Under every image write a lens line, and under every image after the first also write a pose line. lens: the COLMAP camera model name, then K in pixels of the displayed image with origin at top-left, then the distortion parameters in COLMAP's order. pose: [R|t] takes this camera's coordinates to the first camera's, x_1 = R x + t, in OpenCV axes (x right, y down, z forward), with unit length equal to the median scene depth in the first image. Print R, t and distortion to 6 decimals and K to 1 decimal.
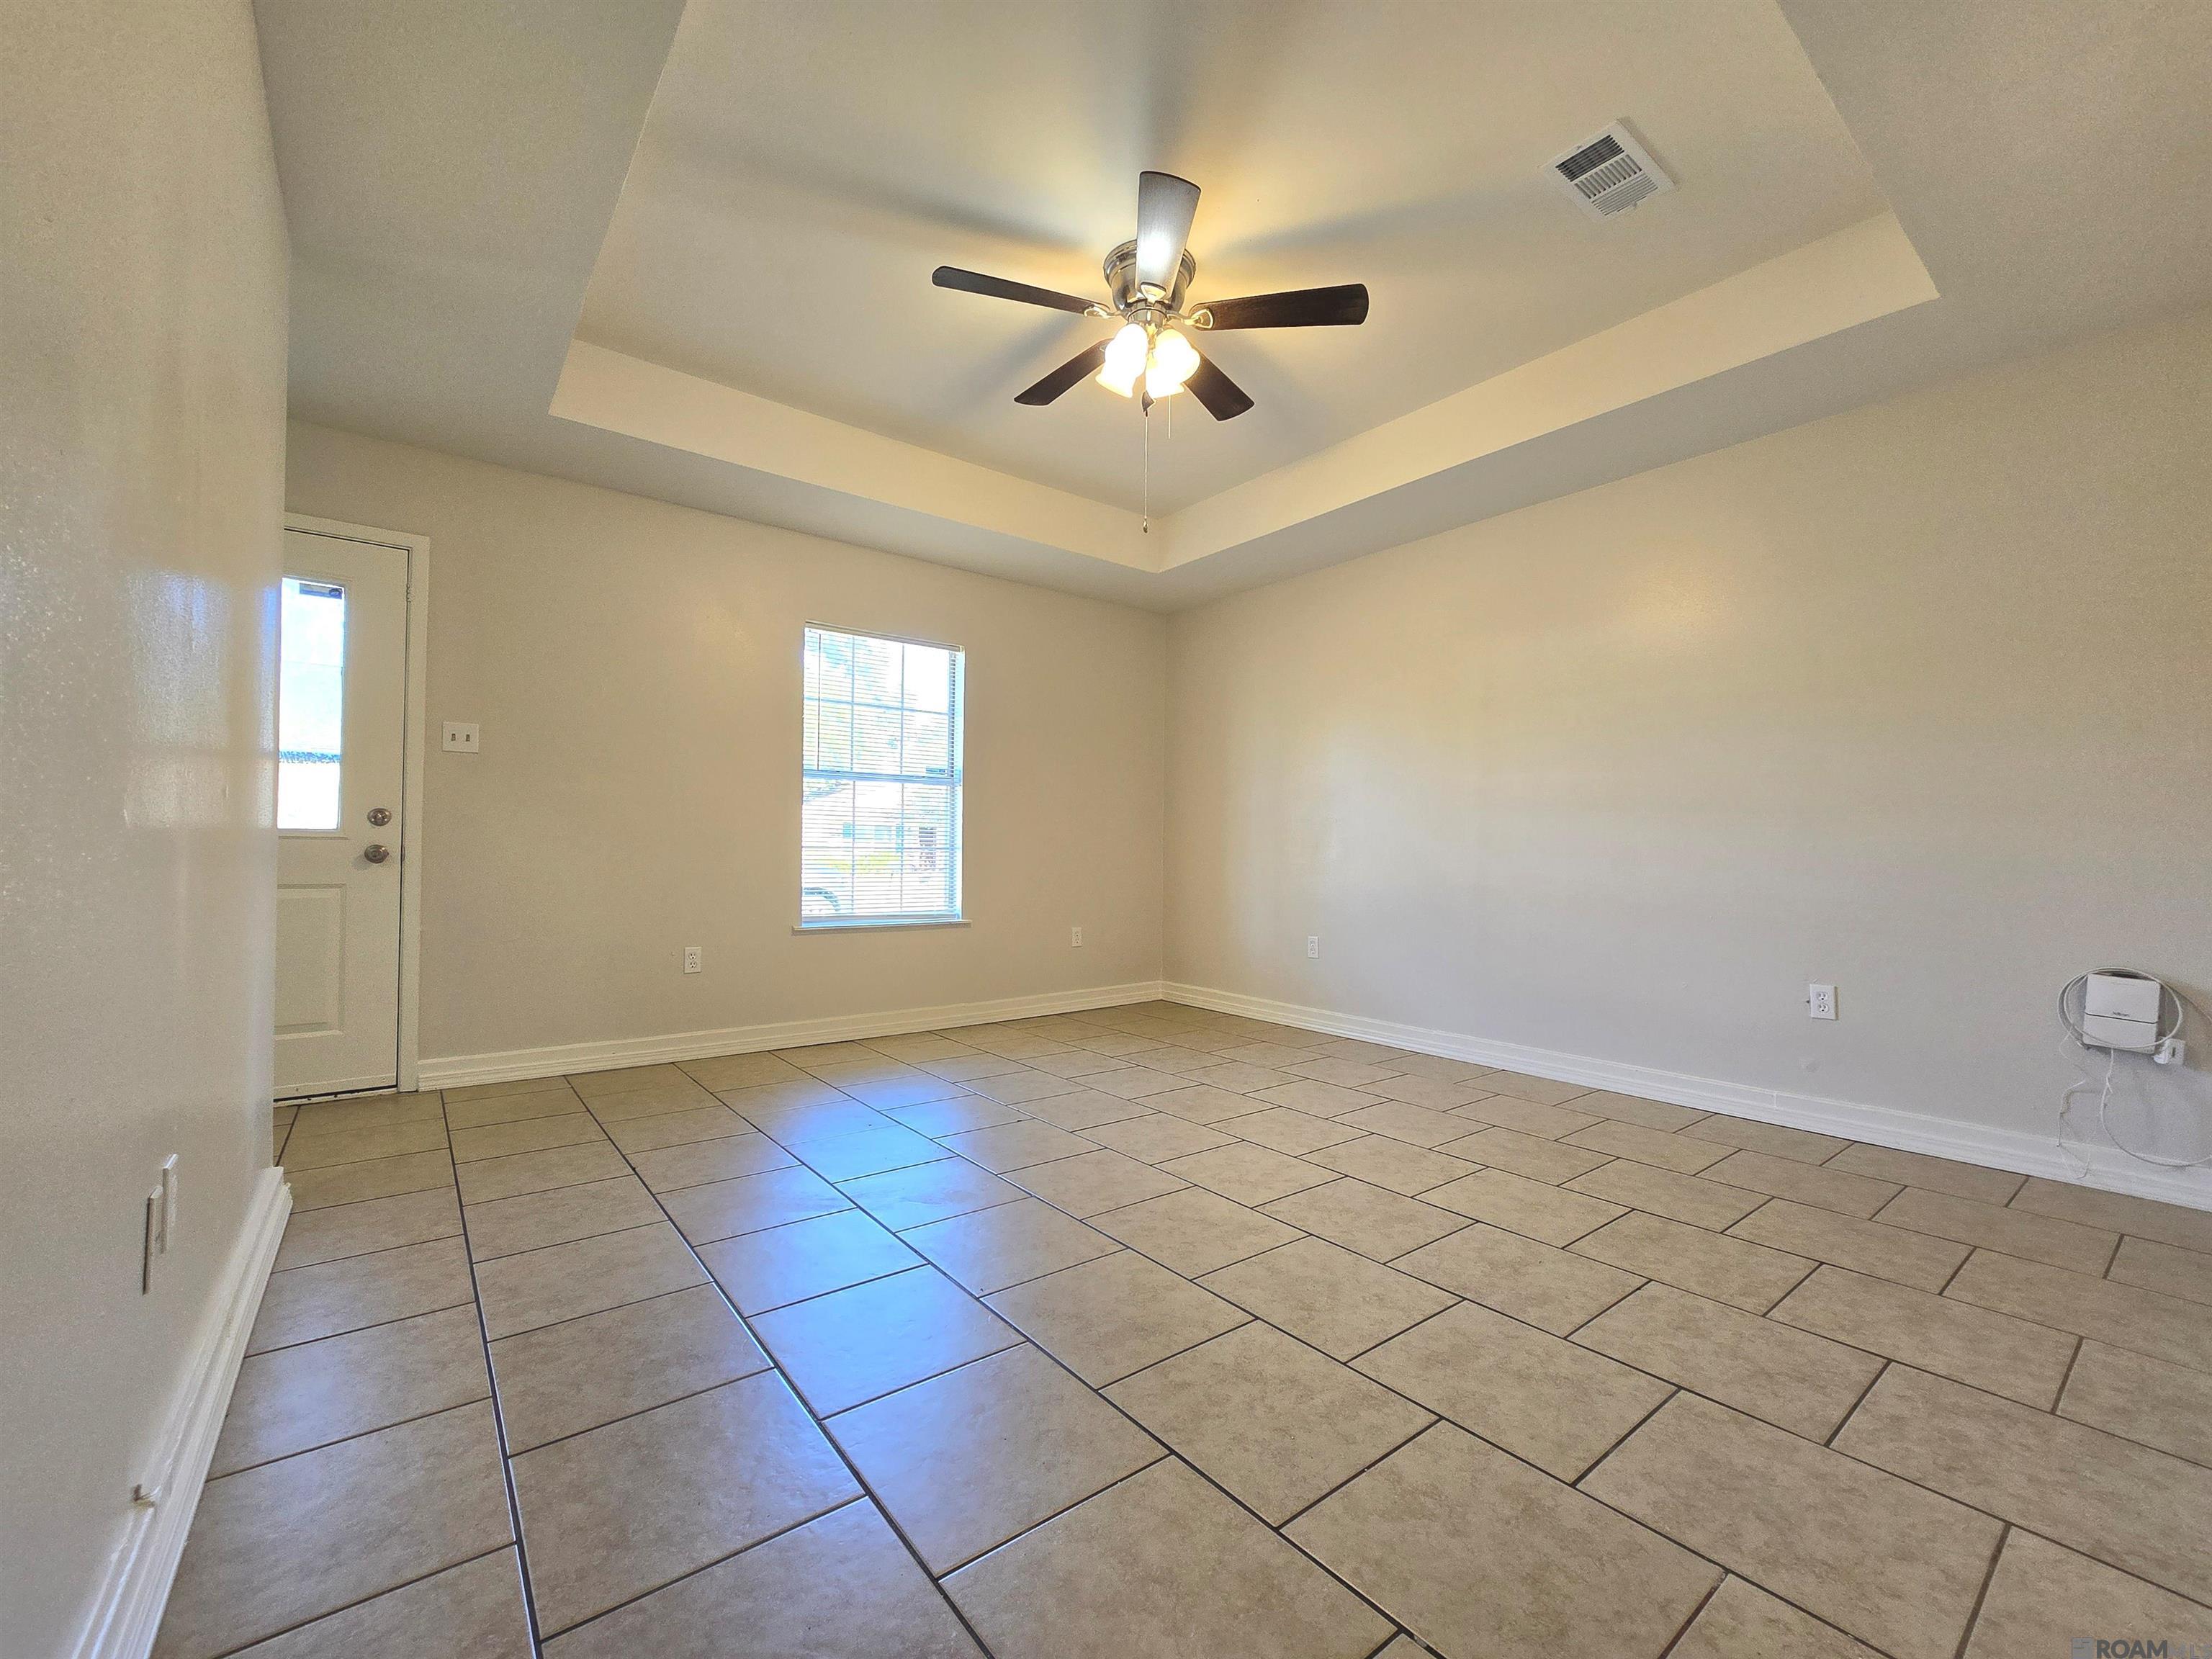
lens RADIAL K [[912.2, 0, 1120.3], [0, 912.2, 830.2], [0, 0, 1]] dist [-0.005517, 0.001042]
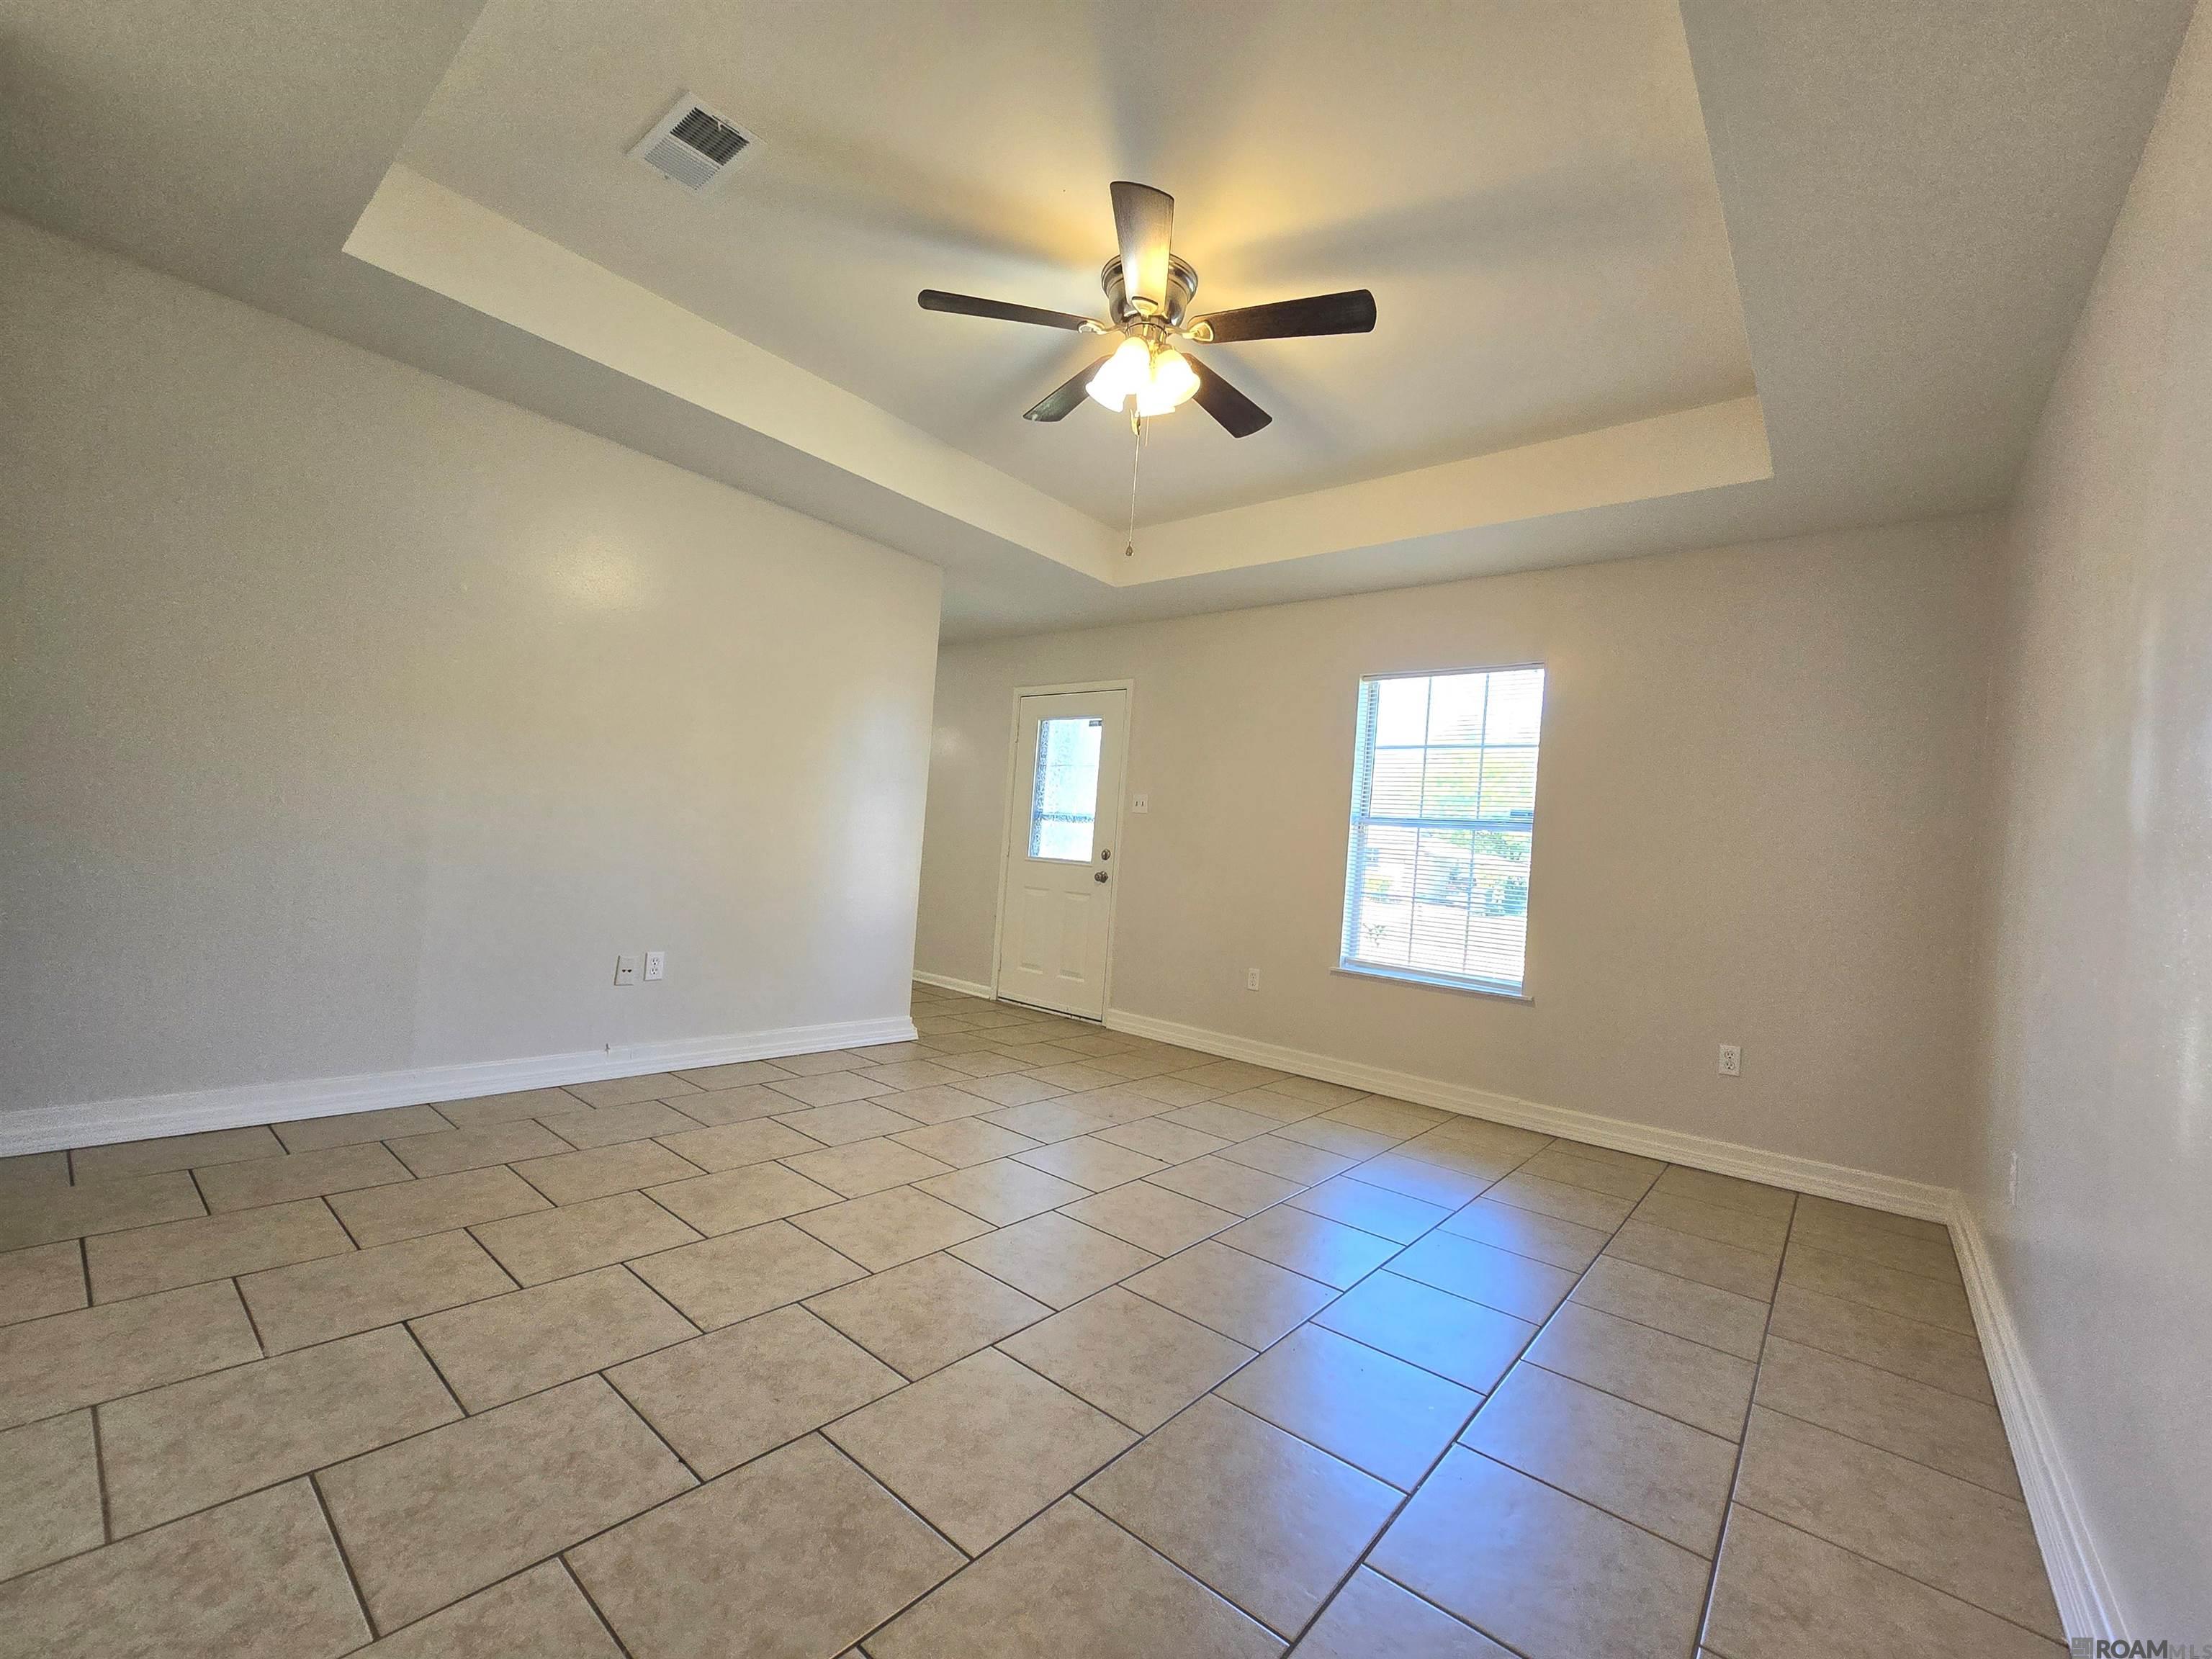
lens RADIAL K [[912.2, 0, 1105.2], [0, 912.2, 834.2], [0, 0, 1]] dist [-0.005517, 0.001042]
pose [[0.197243, -0.017467, -0.980199, 1.292182], [-0.048975, 0.998417, -0.027647, -0.009434], [0.979131, 0.053459, 0.196075, 1.088707]]
